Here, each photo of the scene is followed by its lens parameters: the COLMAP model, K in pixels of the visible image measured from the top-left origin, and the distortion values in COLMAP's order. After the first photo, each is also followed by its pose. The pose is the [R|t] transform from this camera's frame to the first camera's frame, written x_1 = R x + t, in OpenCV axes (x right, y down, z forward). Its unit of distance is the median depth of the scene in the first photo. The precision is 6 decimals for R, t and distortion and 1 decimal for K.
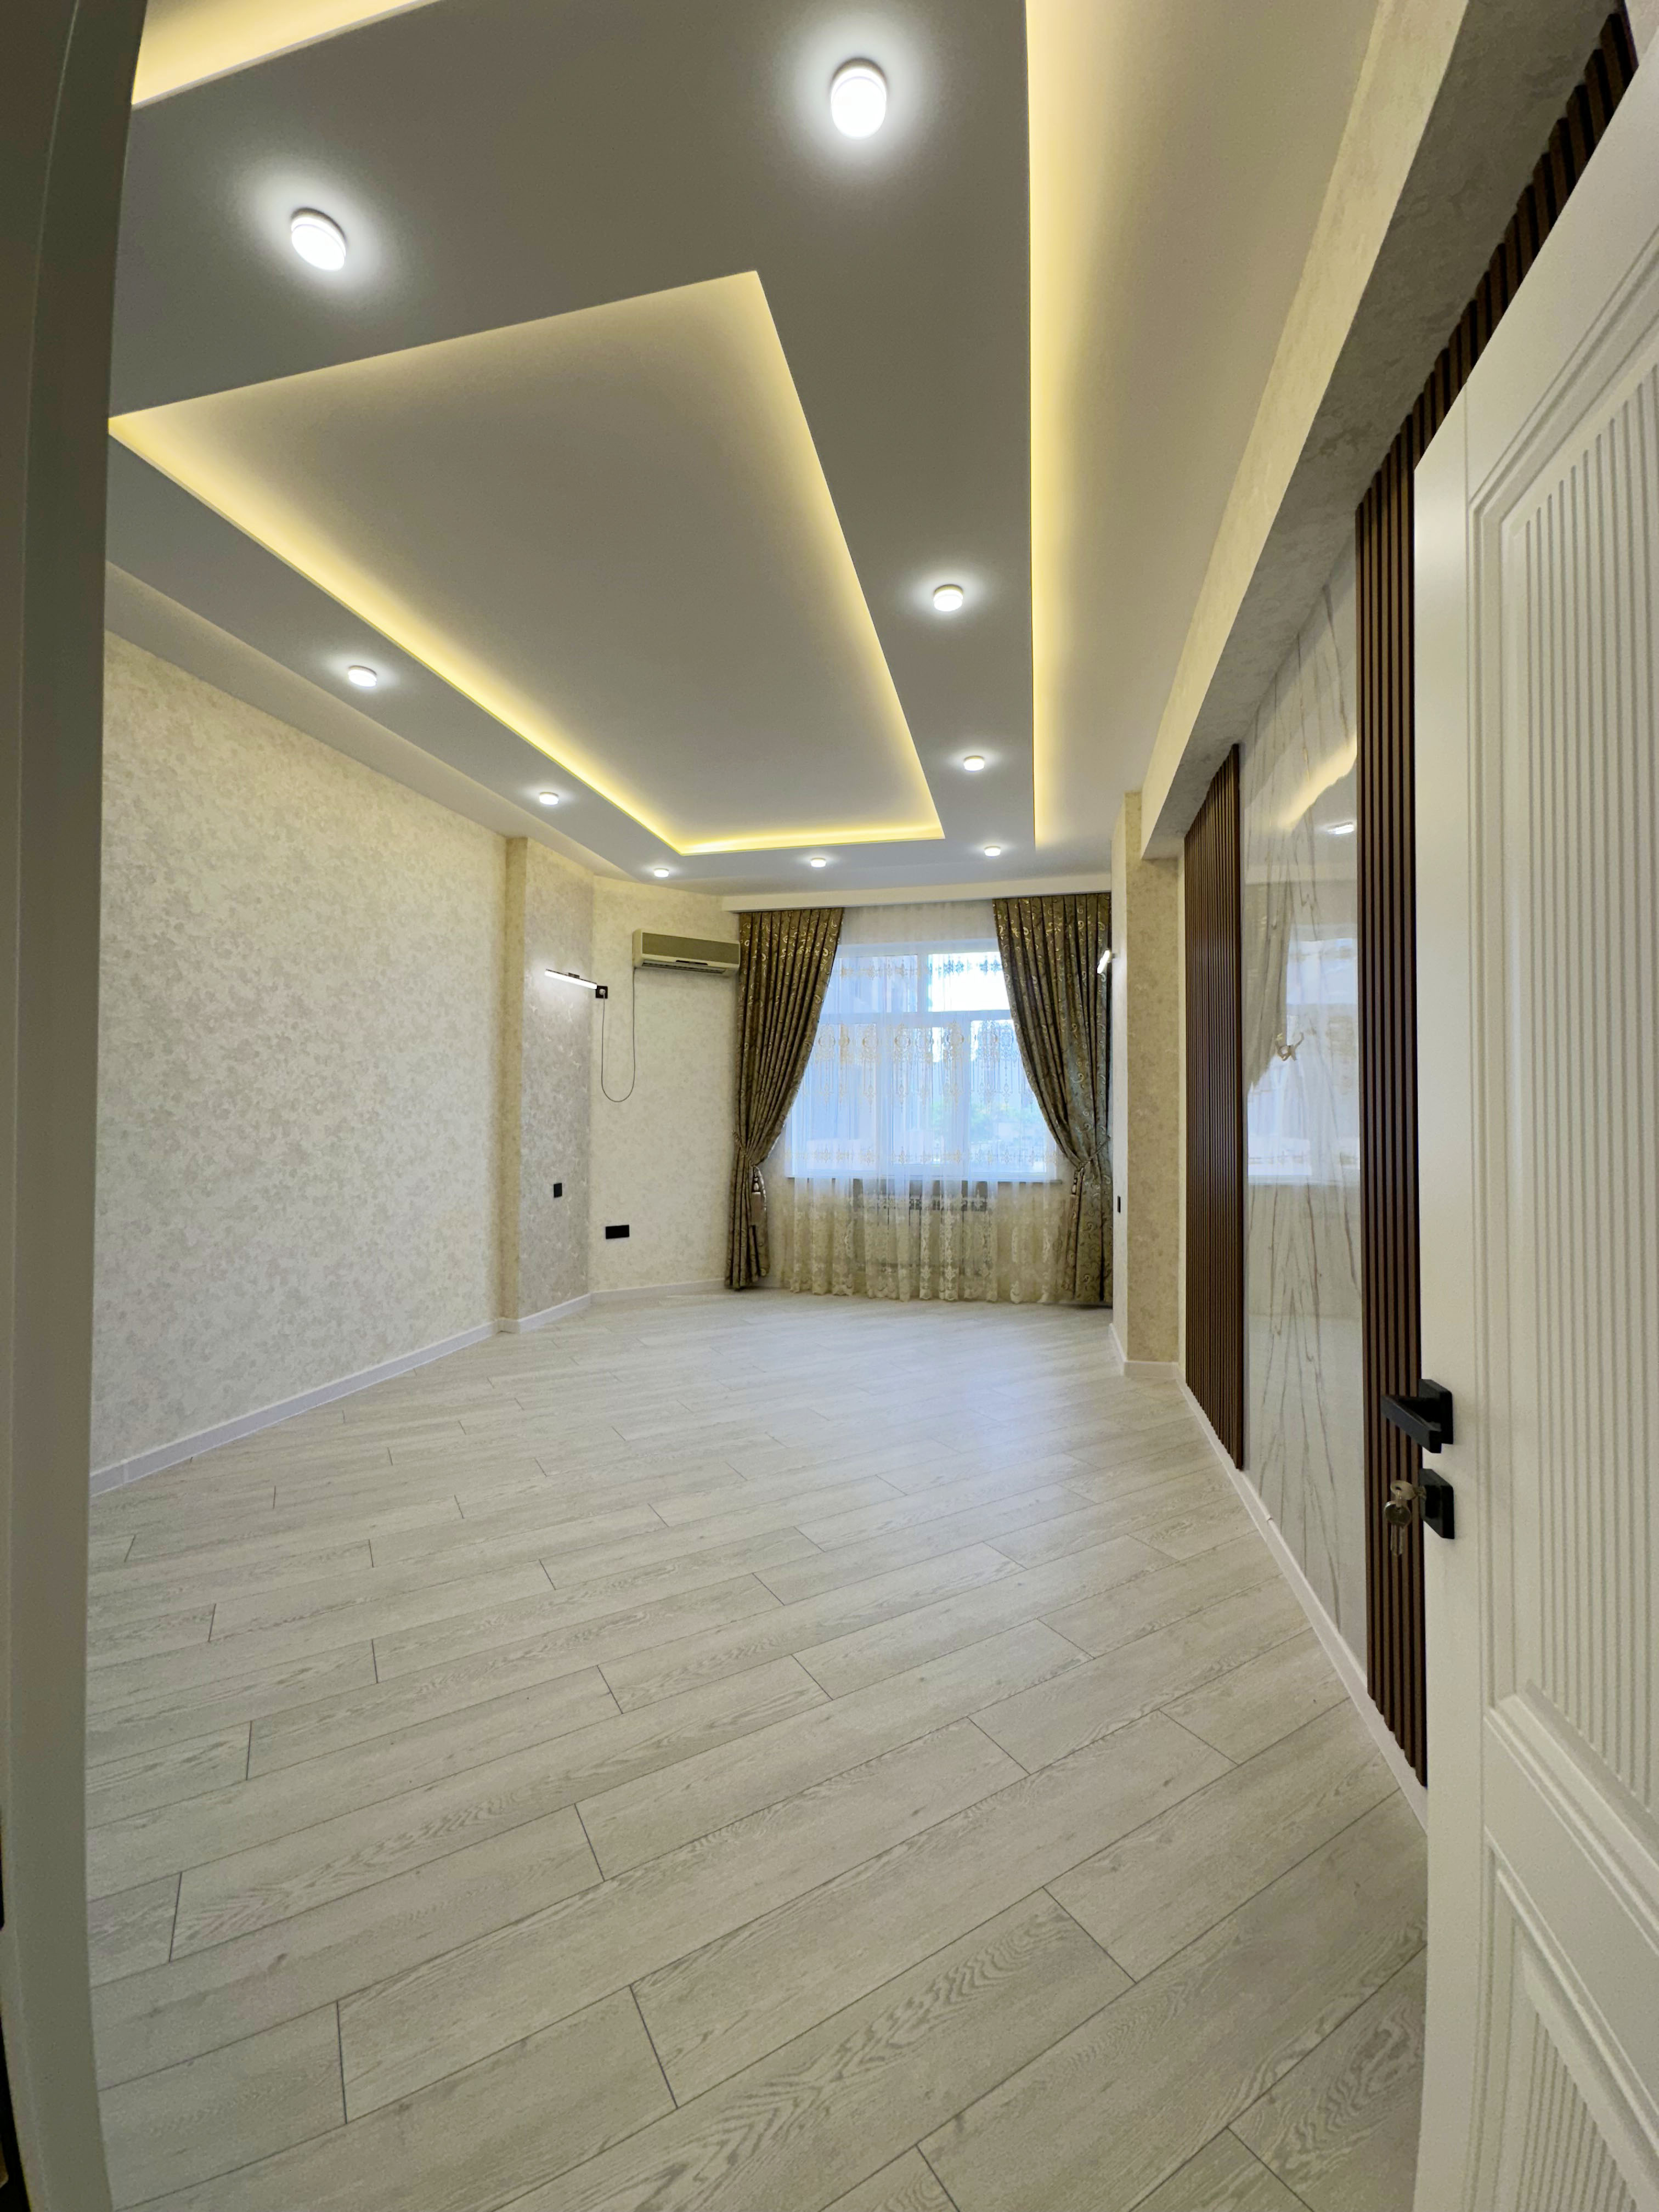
lens RADIAL K [[886.4, 0, 824.6], [0, 886.4, 1104.8], [0, 0, 1]] dist [-0.000940, 0.005773]
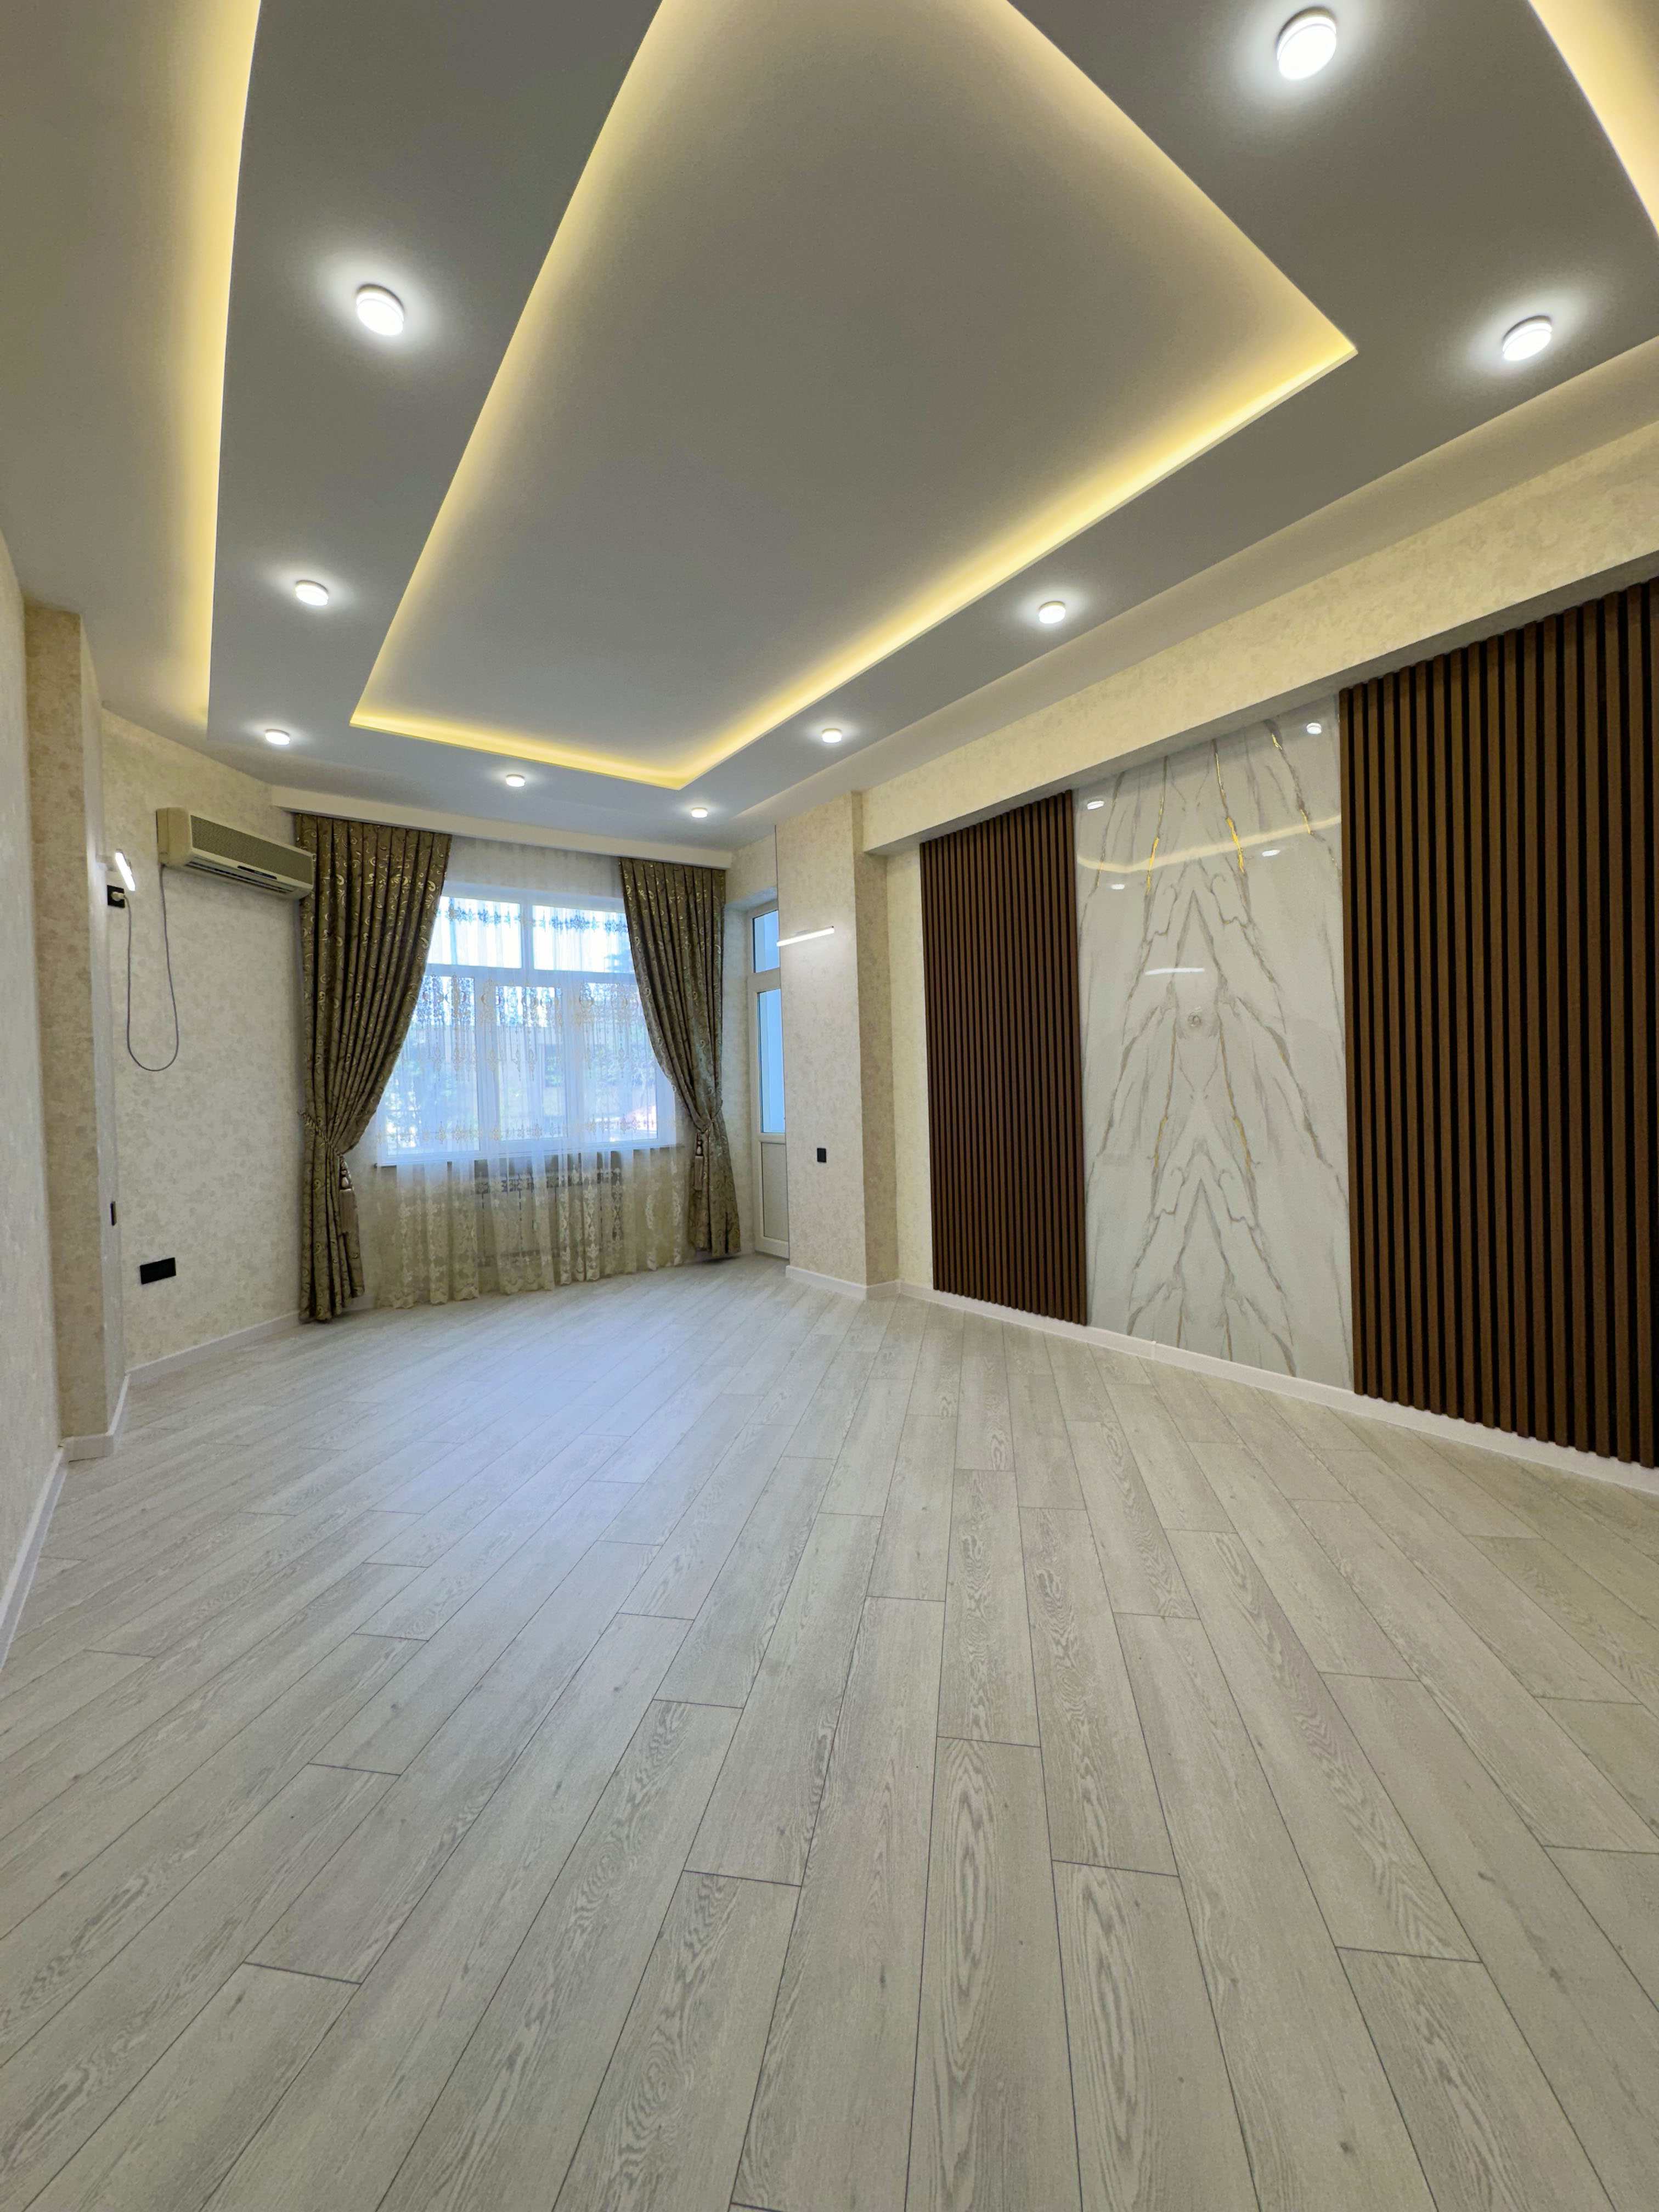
lens RADIAL K [[882.2, 0, 829.5], [0, 882.2, 1106.0], [0, 0, 1]] dist [-0.002567, 0.000044]
pose [[0.647251, -0.038173, 0.761321, -0.679966], [0.017148, 0.999222, 0.035522, 0.013030], [-0.762084, -0.009936, 0.647402, 0.346241]]
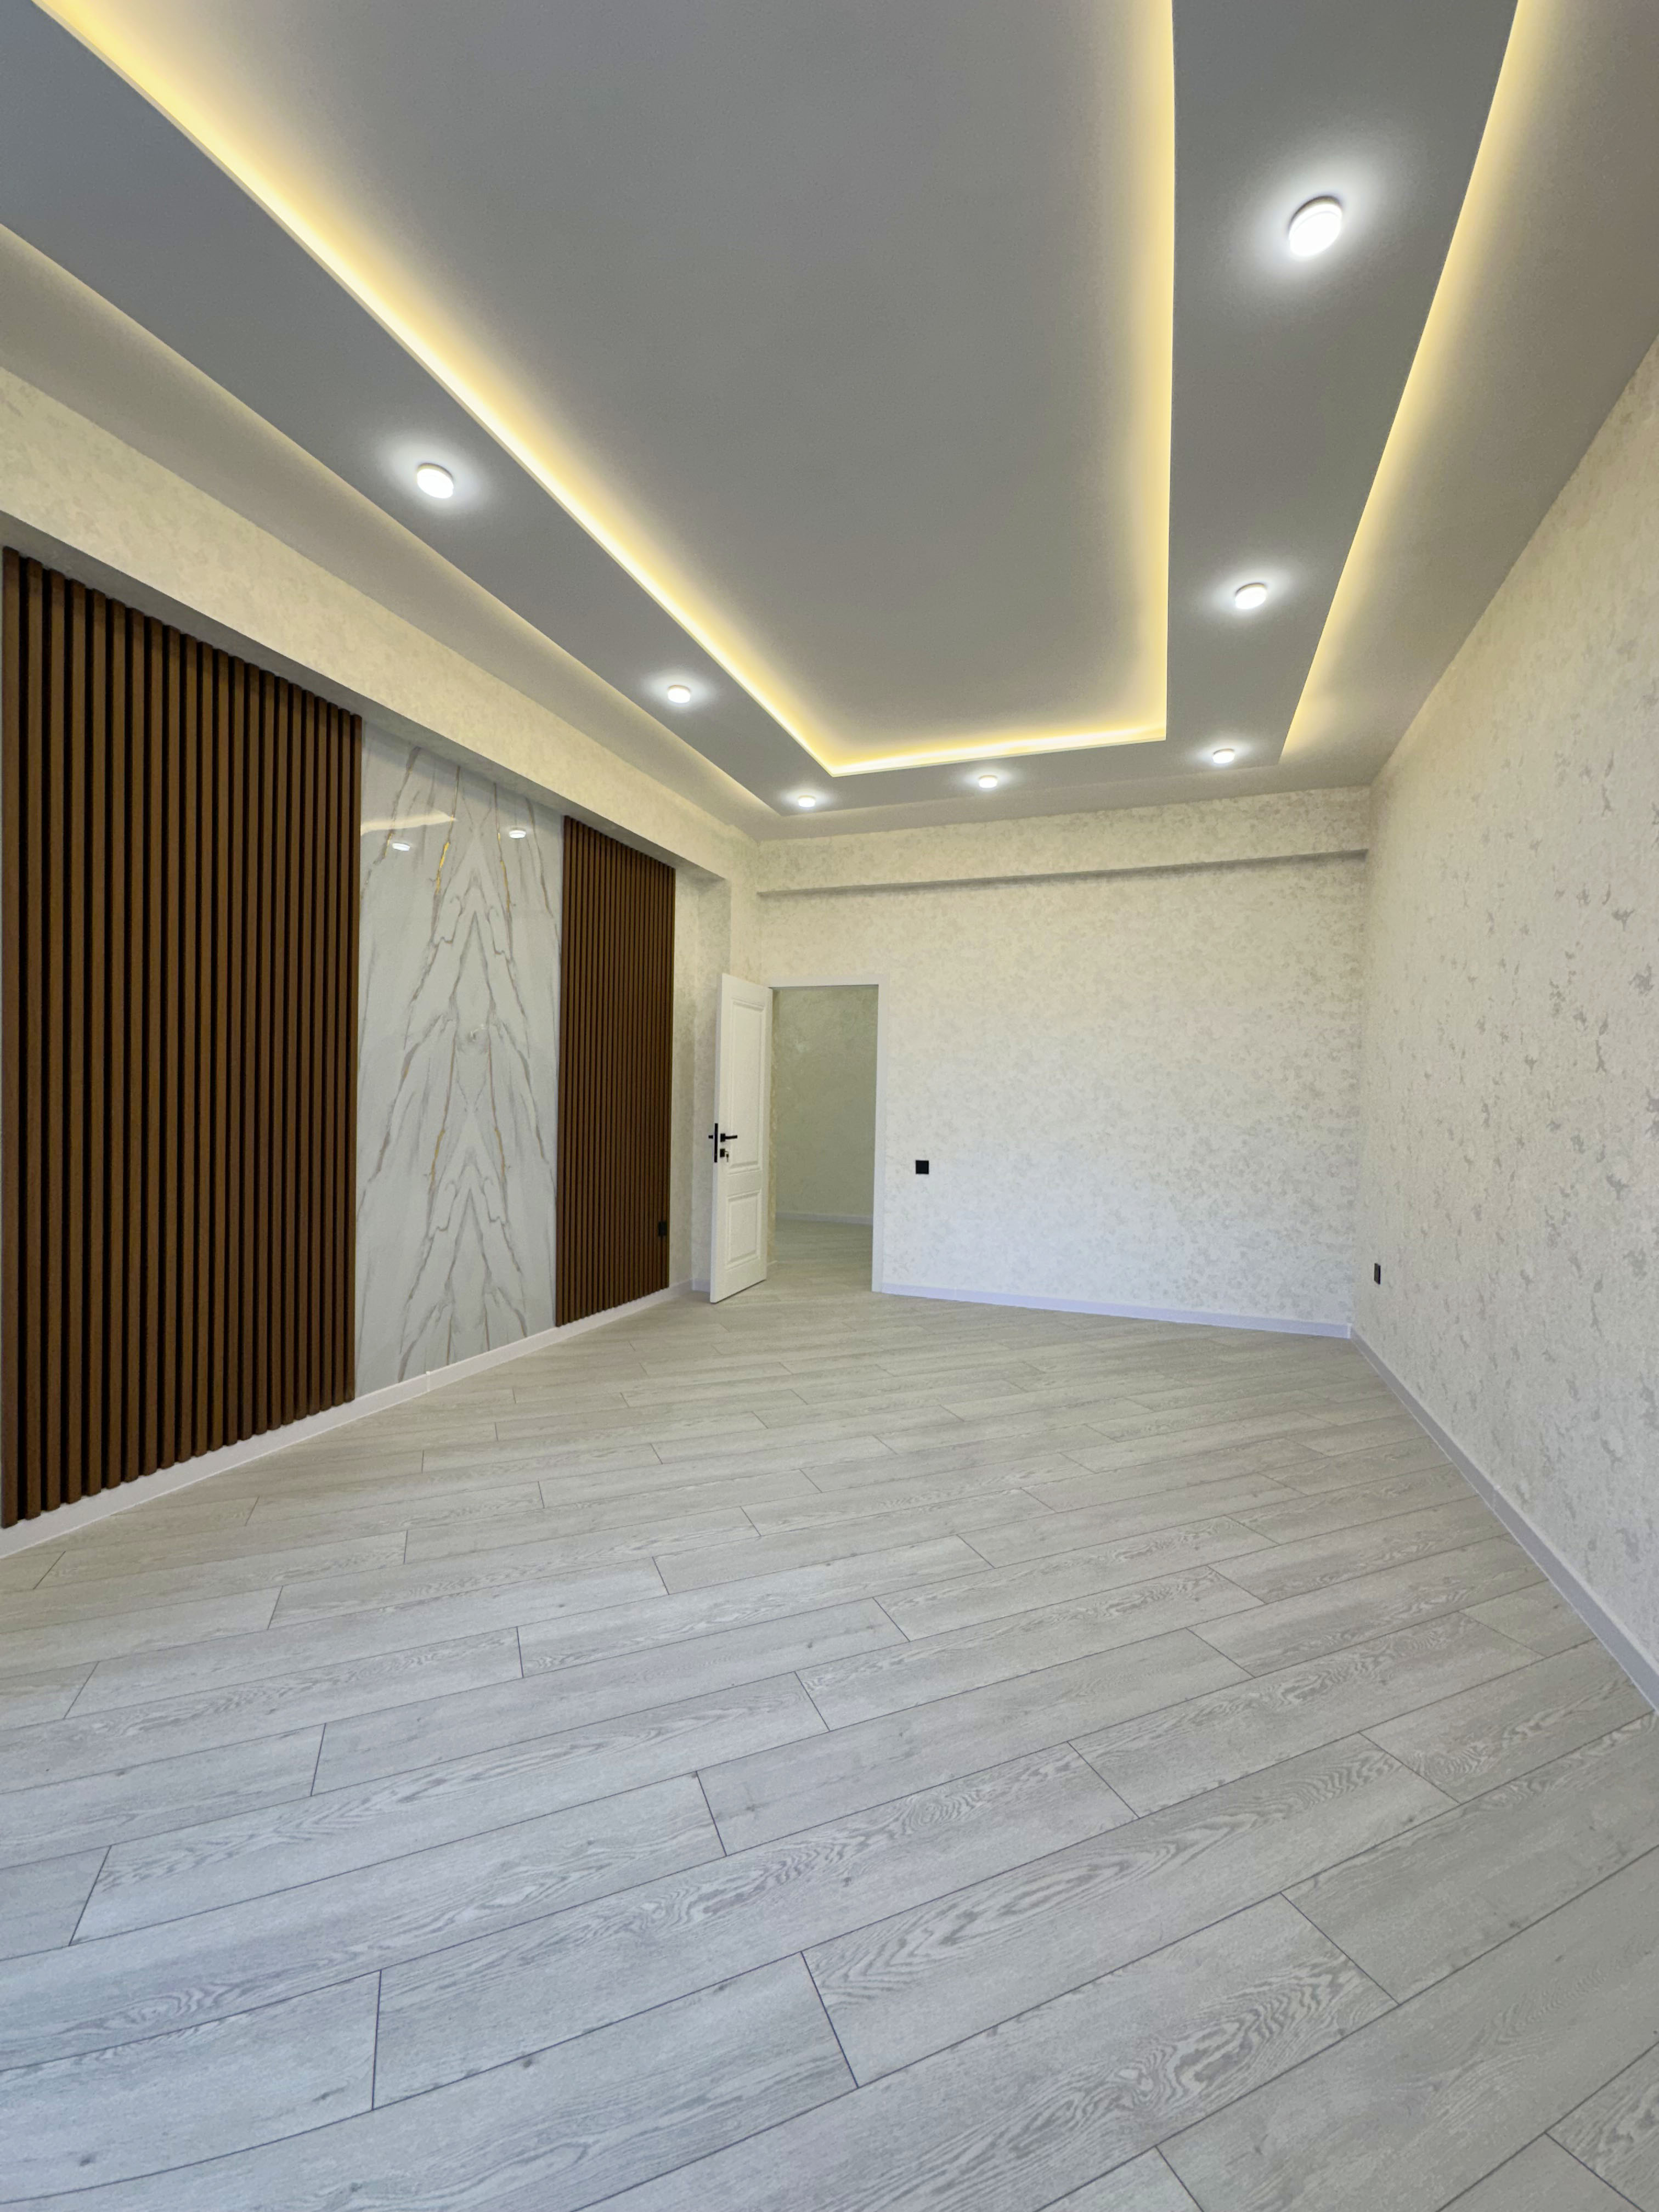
lens RADIAL K [[872.2, 0, 831.4], [0, 872.2, 1110.8], [0, 0, 1]] dist [-0.018614, 0.000211]
pose [[-0.992024, -0.024808, 0.123584, -0.193486], [-0.025572, 0.999662, -0.004593, 0.040722], [-0.123429, -0.007717, -0.992323, 1.642215]]
